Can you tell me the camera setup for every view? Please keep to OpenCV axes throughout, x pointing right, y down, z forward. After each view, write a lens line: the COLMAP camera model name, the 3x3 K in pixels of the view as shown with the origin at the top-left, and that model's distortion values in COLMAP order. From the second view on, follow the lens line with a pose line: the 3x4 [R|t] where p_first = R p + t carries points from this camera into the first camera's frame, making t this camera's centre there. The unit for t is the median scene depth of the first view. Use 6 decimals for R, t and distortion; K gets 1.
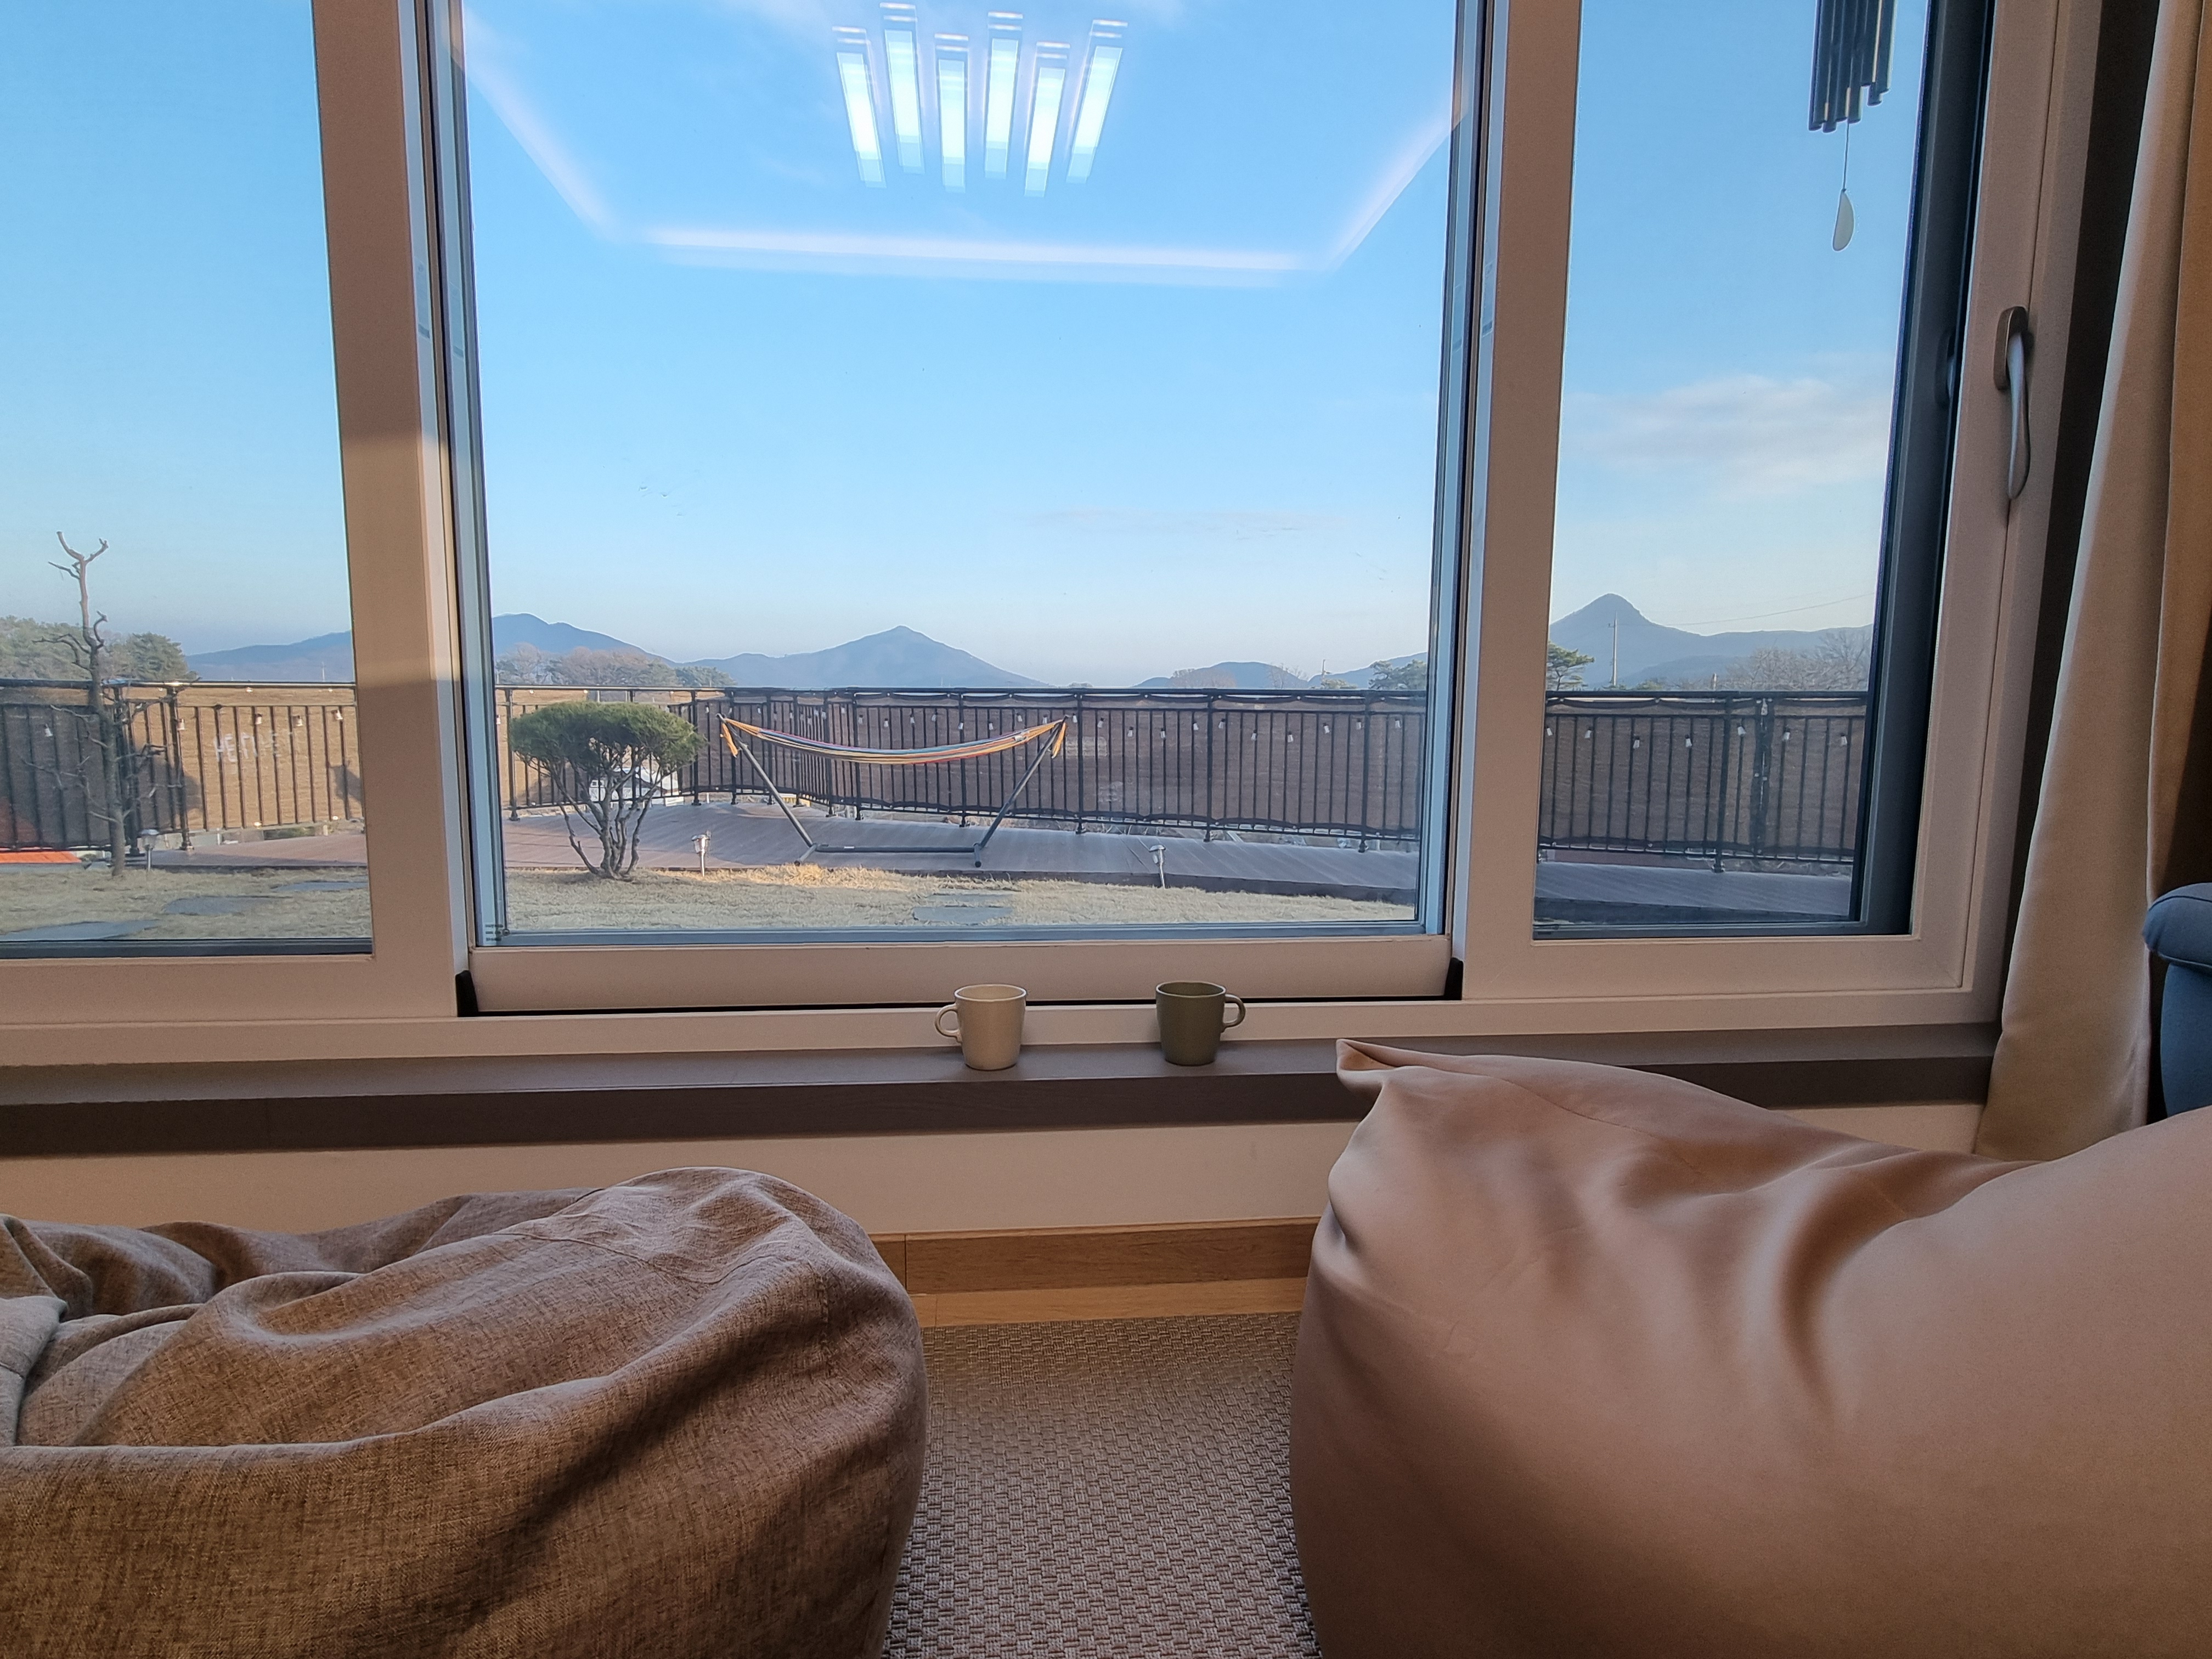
lens RADIAL K [[1197.4, 0, 1090.5], [0, 1197.4, 840.1], [0, 0, 1]] dist [0.002551, 0.000030]
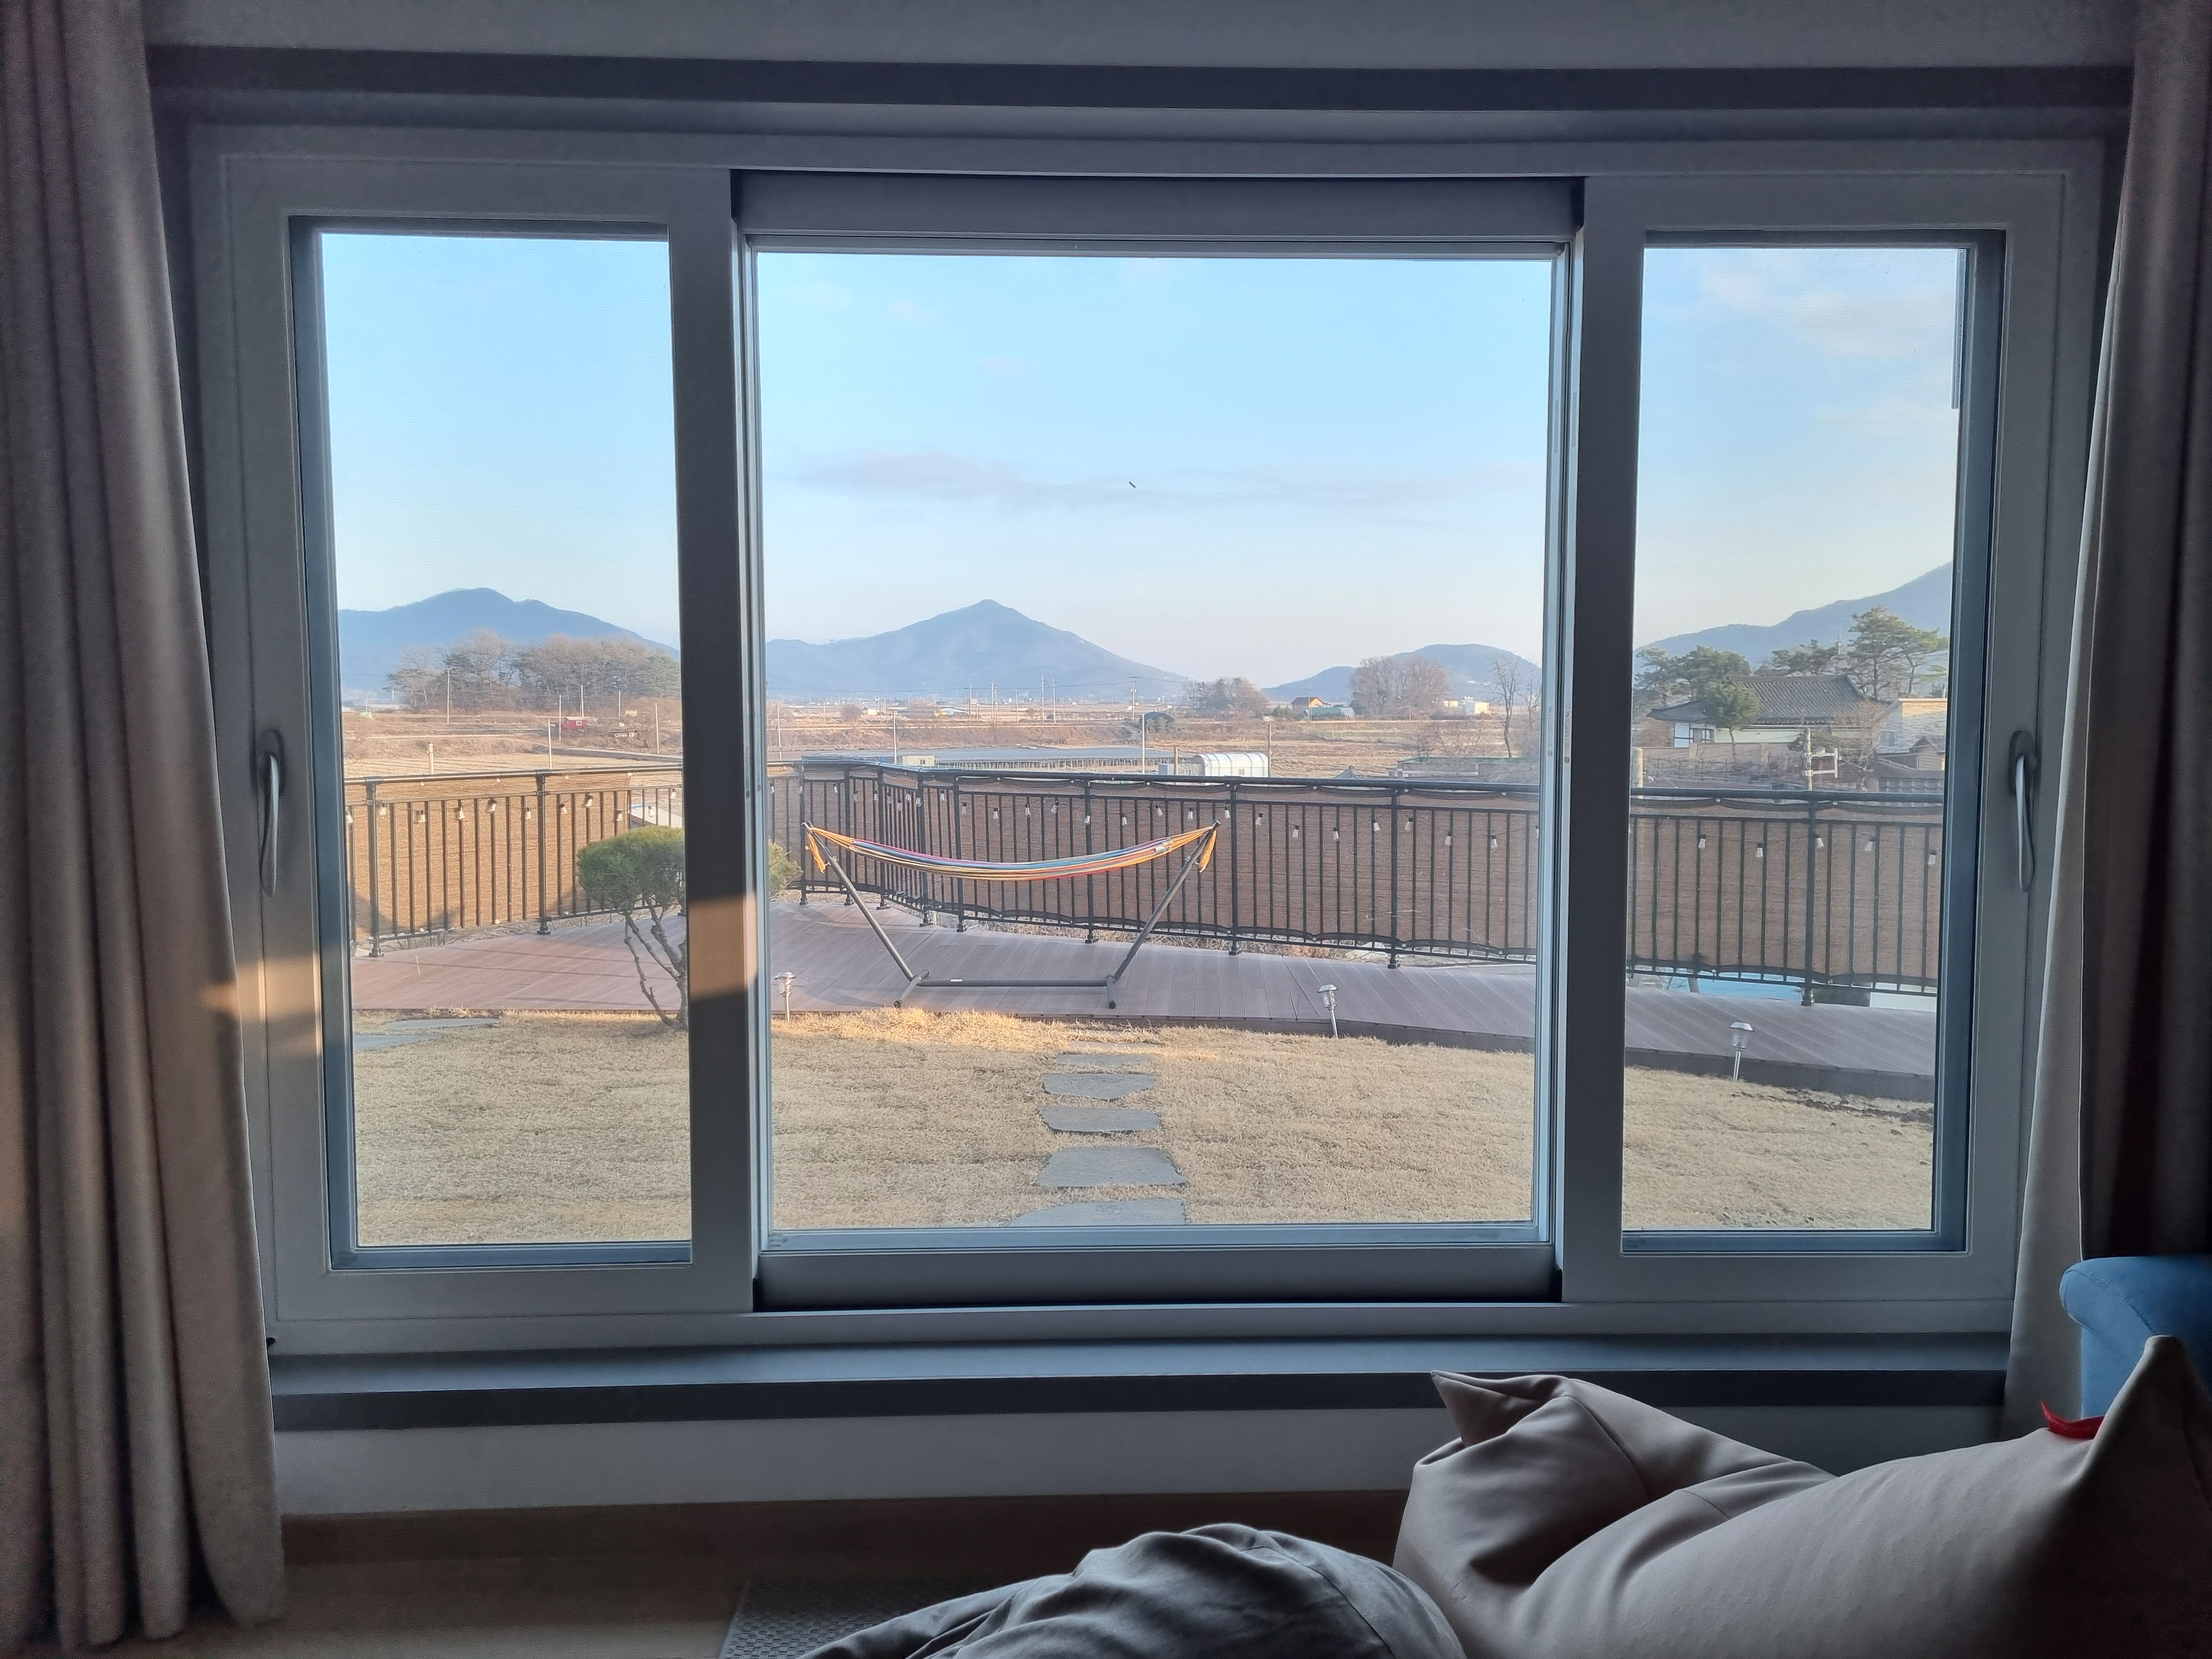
lens RADIAL K [[1651.6, 0, 1141.5], [0, 1651.6, 820.6], [0, 0, 1]] dist [0.080955, -0.062840]
pose [[0.998005, -0.003072, -0.063059, -0.000396], [0.000371, 0.999084, -0.042789, -0.058849], [0.063133, 0.042680, 0.997092, -0.150747]]
